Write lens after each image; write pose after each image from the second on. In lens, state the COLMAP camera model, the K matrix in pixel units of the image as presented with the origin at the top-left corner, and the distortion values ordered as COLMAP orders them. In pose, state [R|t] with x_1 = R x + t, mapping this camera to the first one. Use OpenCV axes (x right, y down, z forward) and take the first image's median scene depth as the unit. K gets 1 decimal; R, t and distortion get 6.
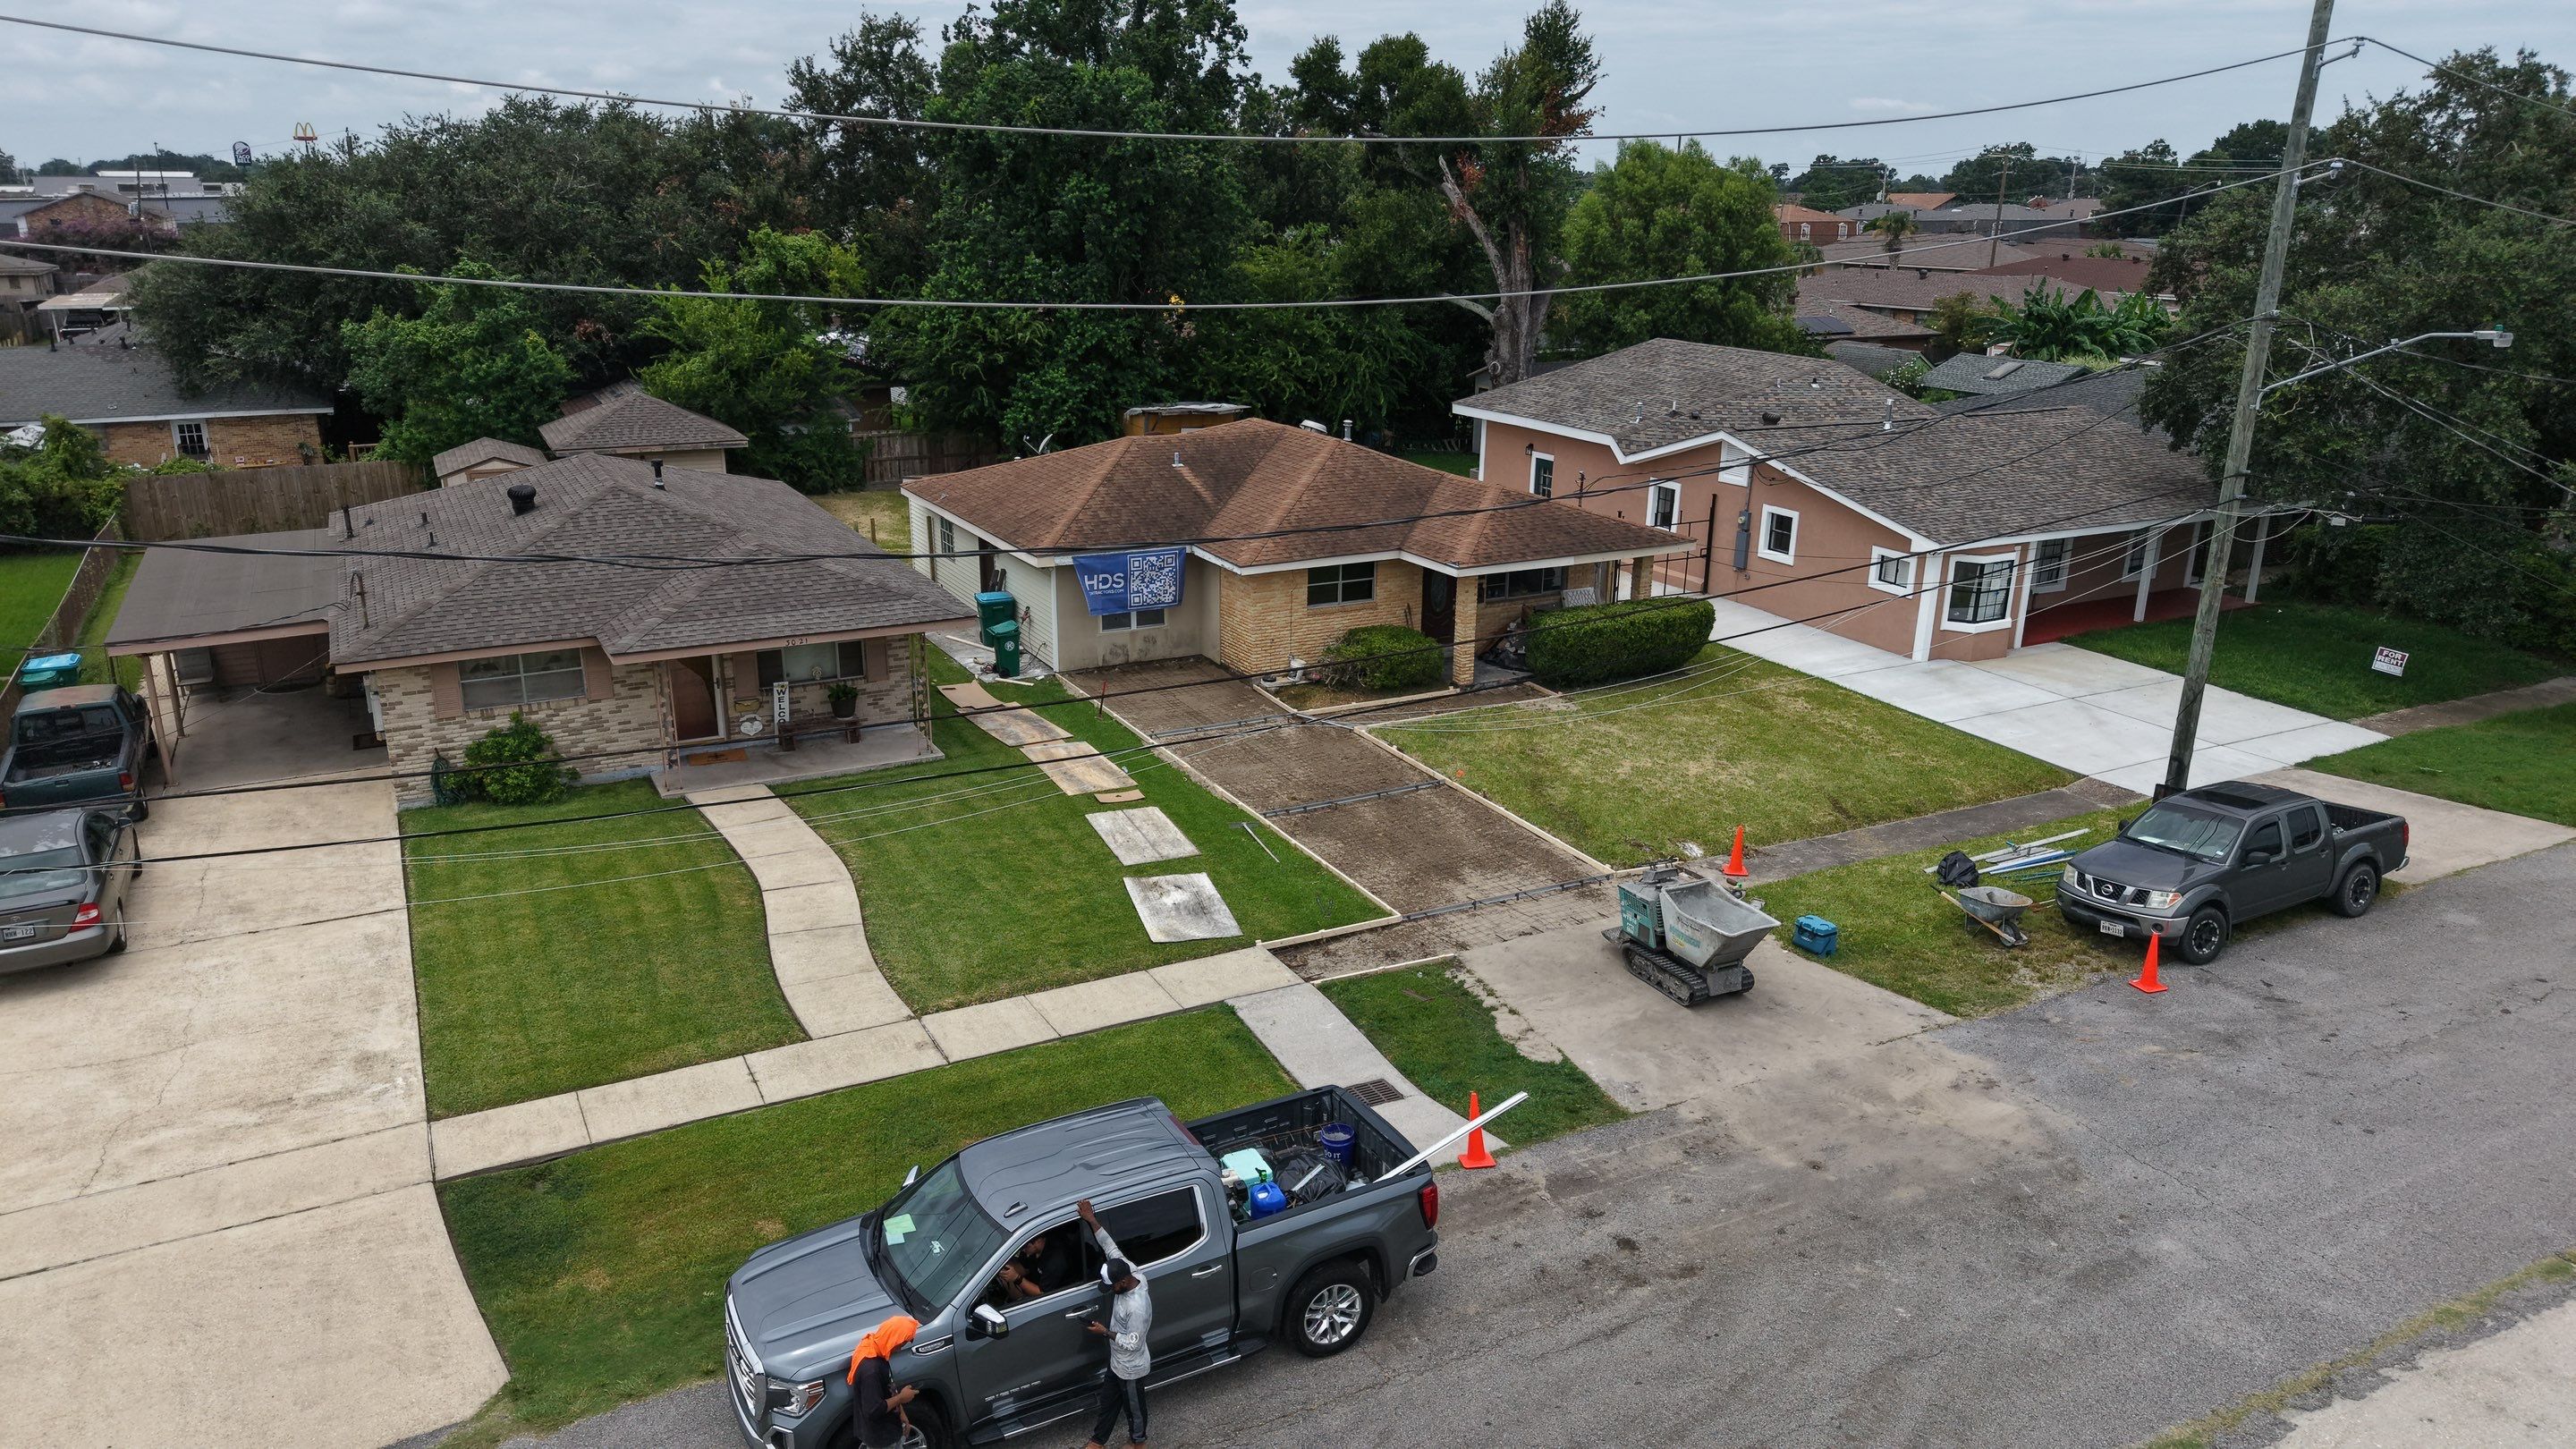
lens RADIAL K [[1714.9, 0, 1274.1], [0, 1714.9, 715.5], [0, 0, 1]] dist [0.046234, -0.053338]
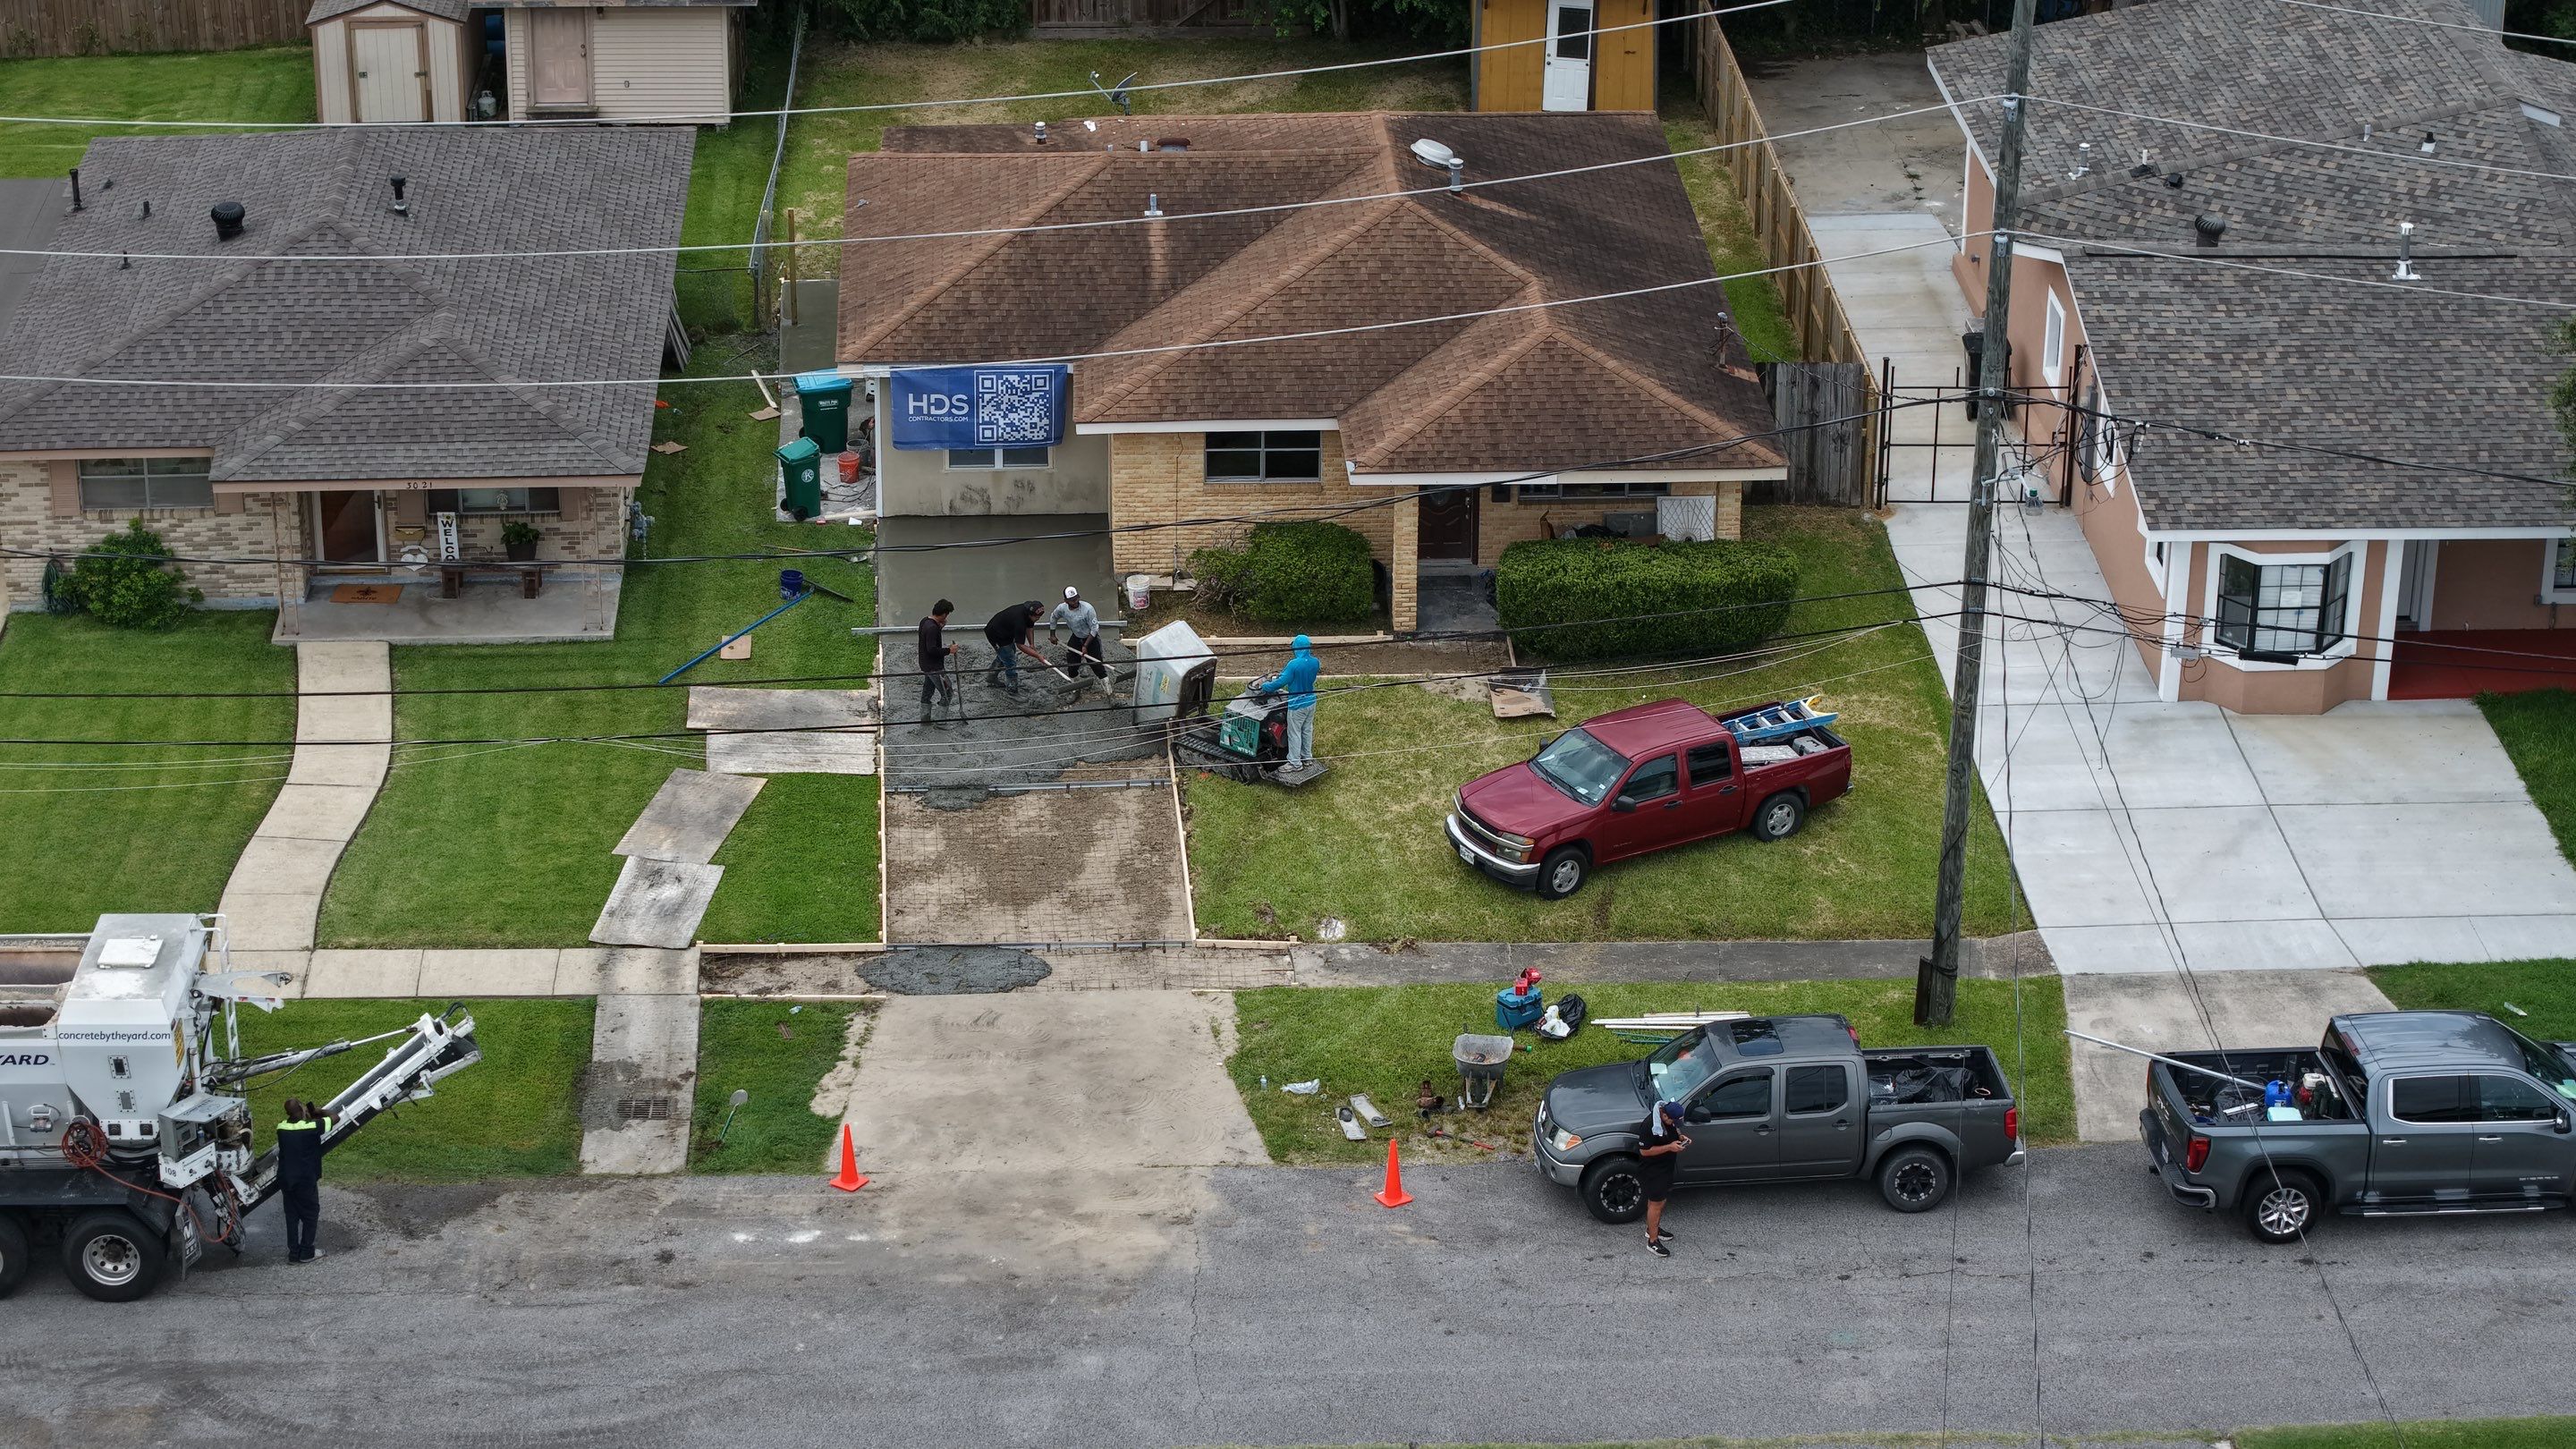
lens RADIAL K [[5439.0, 0, 1299.6], [0, 5439.0, 679.9], [0, 0, 1]] dist [-0.251916, 1.358054]
pose [[0.910151, 0.166016, -0.379557, 1.090248], [-0.122083, 0.982990, 0.137207, -0.352596], [0.395879, -0.078541, 0.914938, -1.197654]]
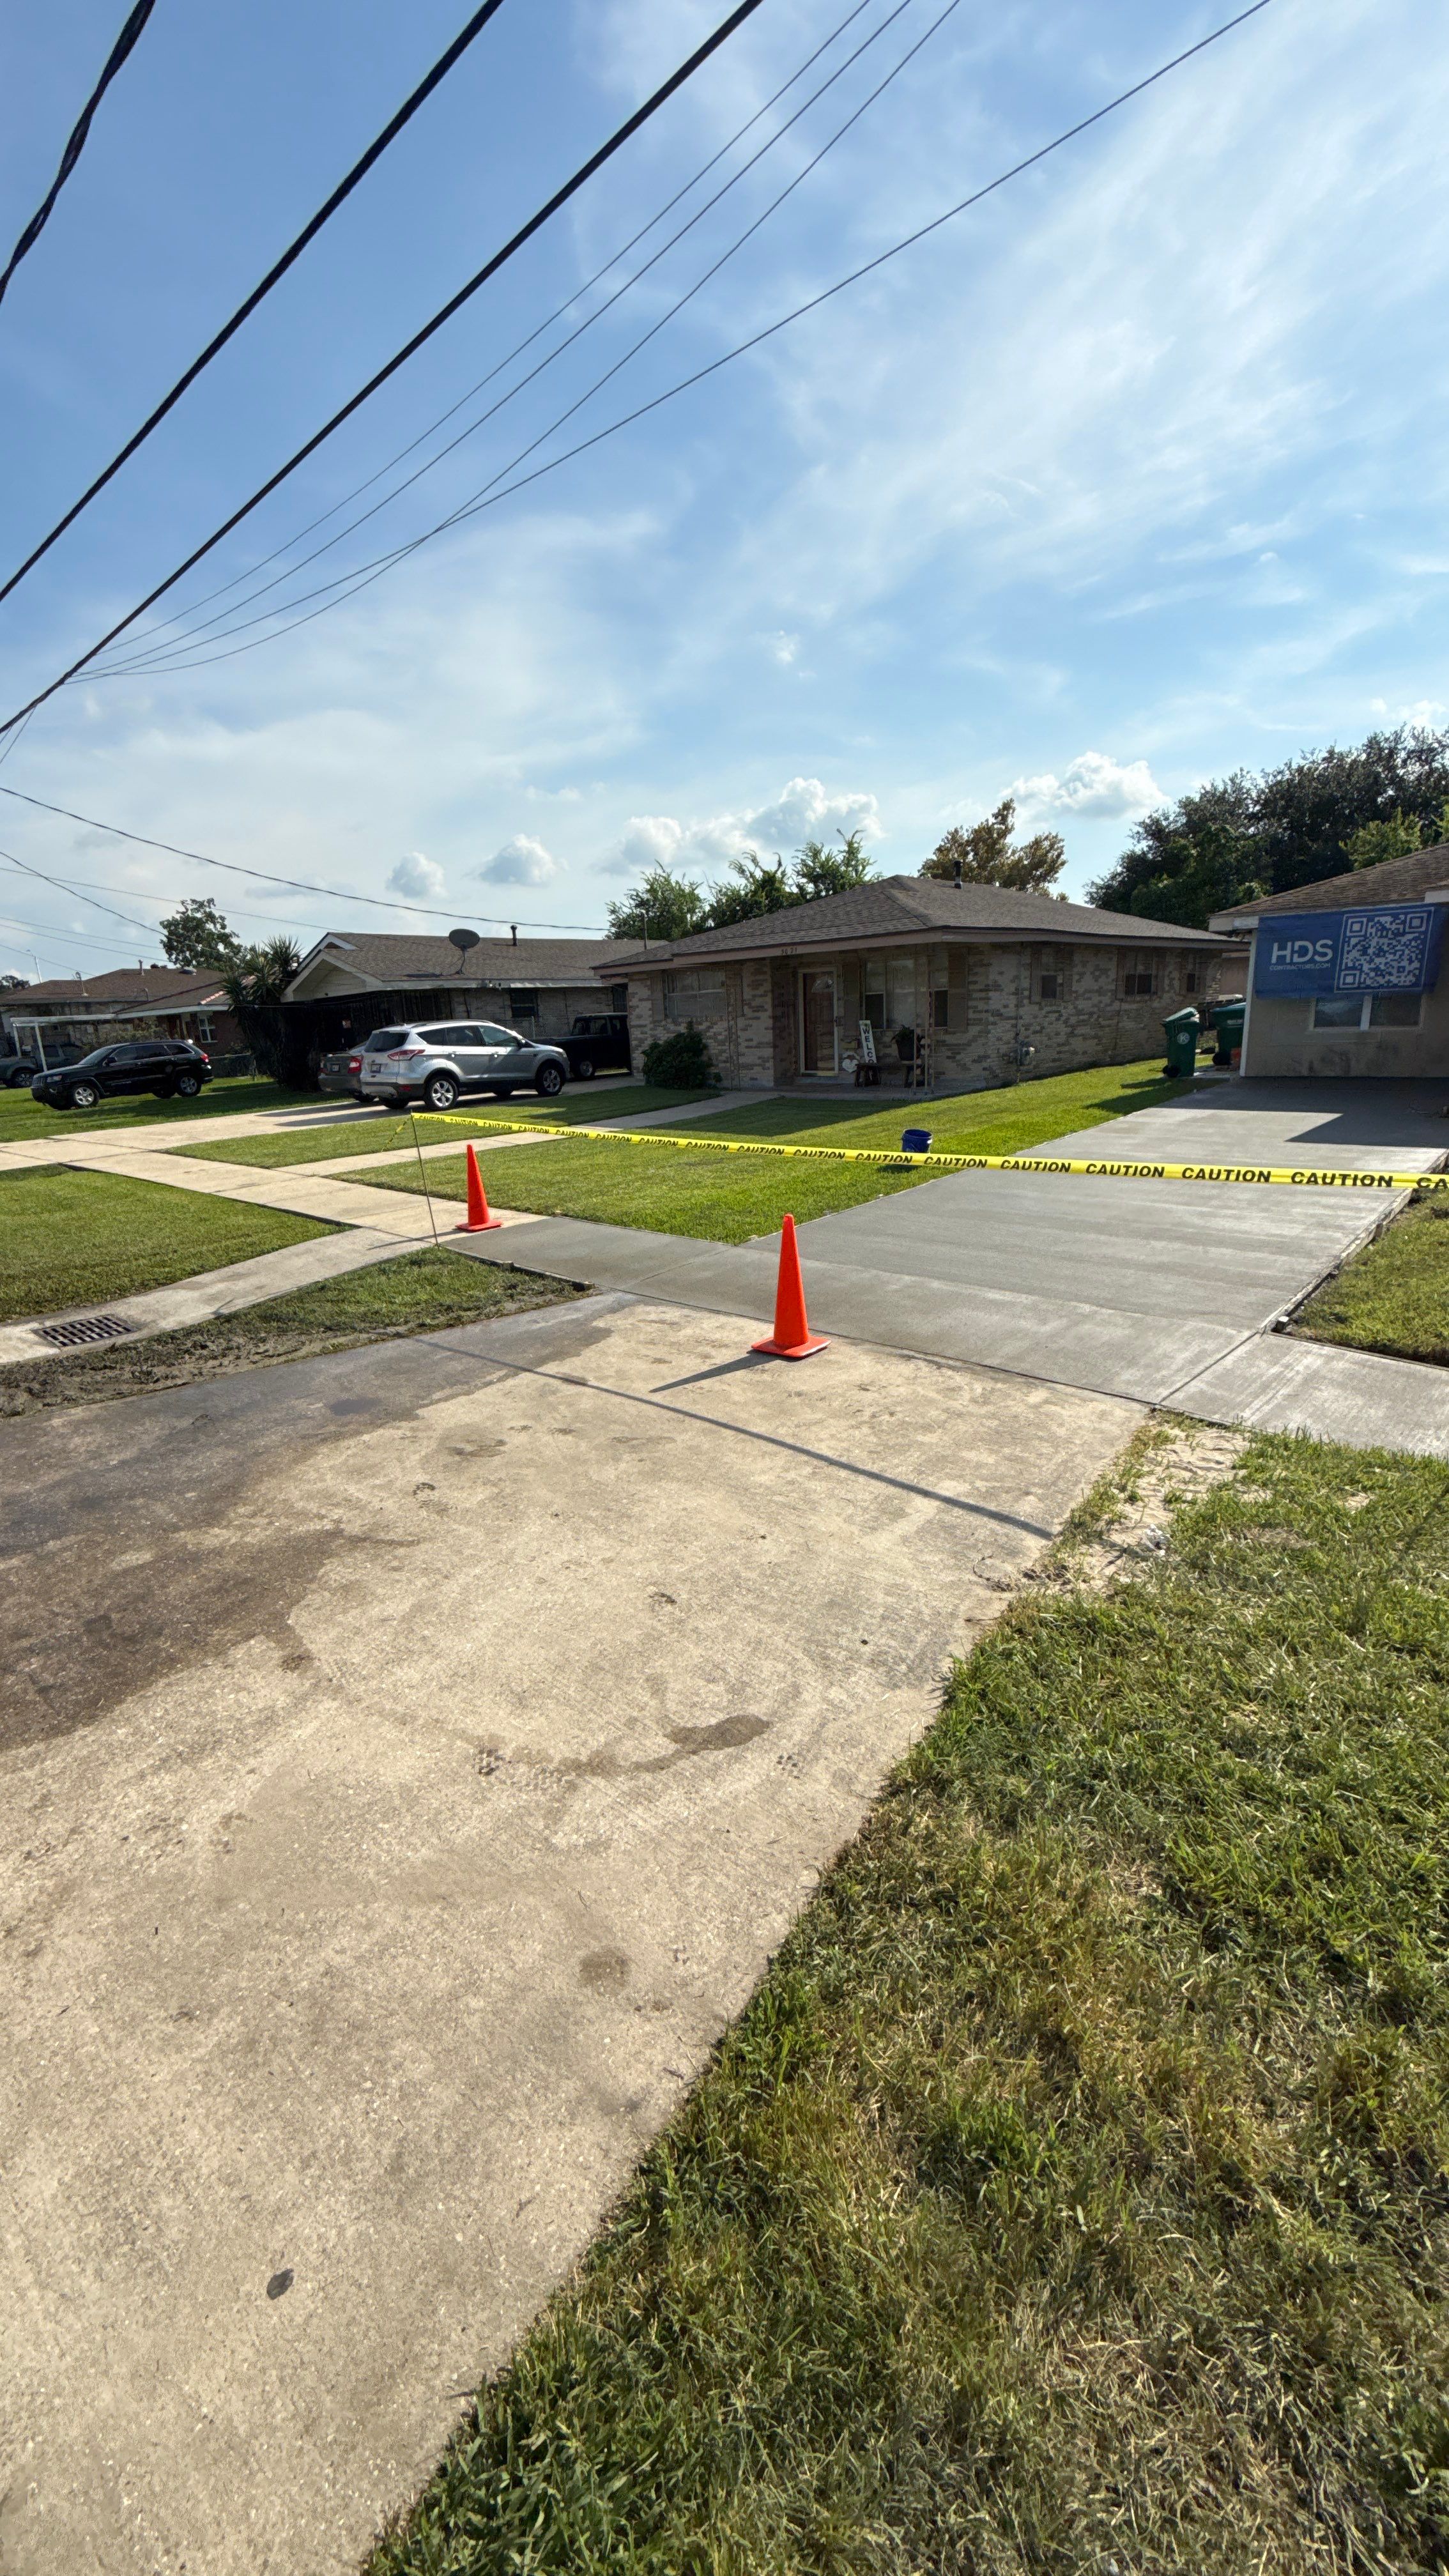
lens RADIAL K [[1024.5, 0, 721.8], [0, 1024.5, 1285.0], [0, 0, 1]] dist [-0.001049, -0.000280]
pose [[0.336667, 0.220422, -0.915461, 0.321257], [-0.230716, 0.961891, 0.146754, 0.069669], [0.912921, 0.161804, 0.374692, 0.746079]]
